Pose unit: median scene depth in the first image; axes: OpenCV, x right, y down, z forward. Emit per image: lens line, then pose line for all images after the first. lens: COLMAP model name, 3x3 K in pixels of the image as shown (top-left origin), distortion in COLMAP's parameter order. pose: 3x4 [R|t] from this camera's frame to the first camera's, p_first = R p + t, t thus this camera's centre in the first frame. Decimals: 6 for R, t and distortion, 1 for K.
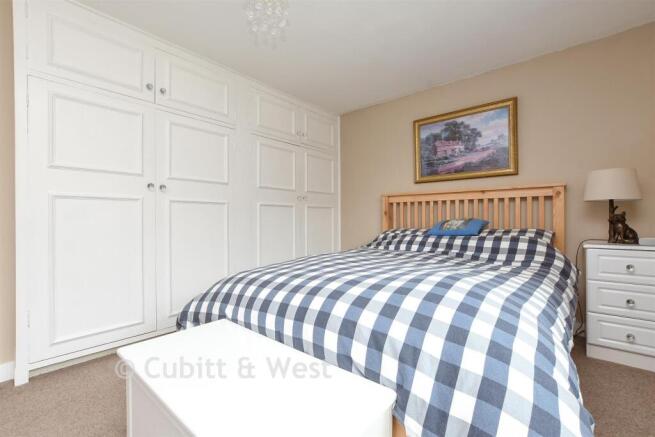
lens RADIAL K [[291.8, 0, 327.5], [0, 291.8, 218.5], [0, 0, 1]] dist [-0.024062, -0.000144]
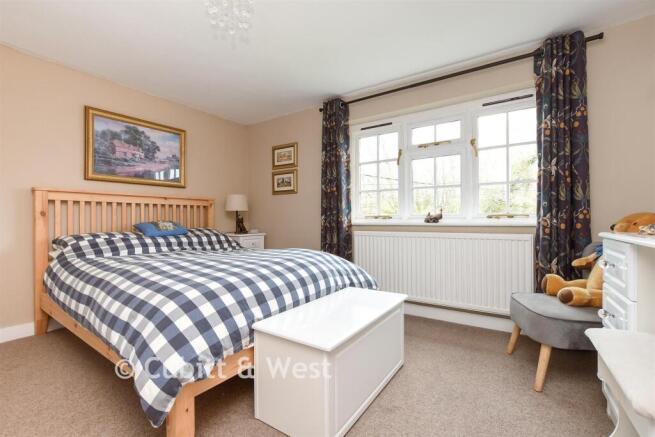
lens RADIAL K [[291.8, 0, 327.5], [0, 291.8, 218.5], [0, 0, 1]] dist [-0.024062, -0.000144]
pose [[-0.116199, 0.014523, 0.993120, -0.679906], [0.006590, 0.999882, -0.013851, 0.010746], [-0.993204, 0.004935, -0.116281, 0.444722]]
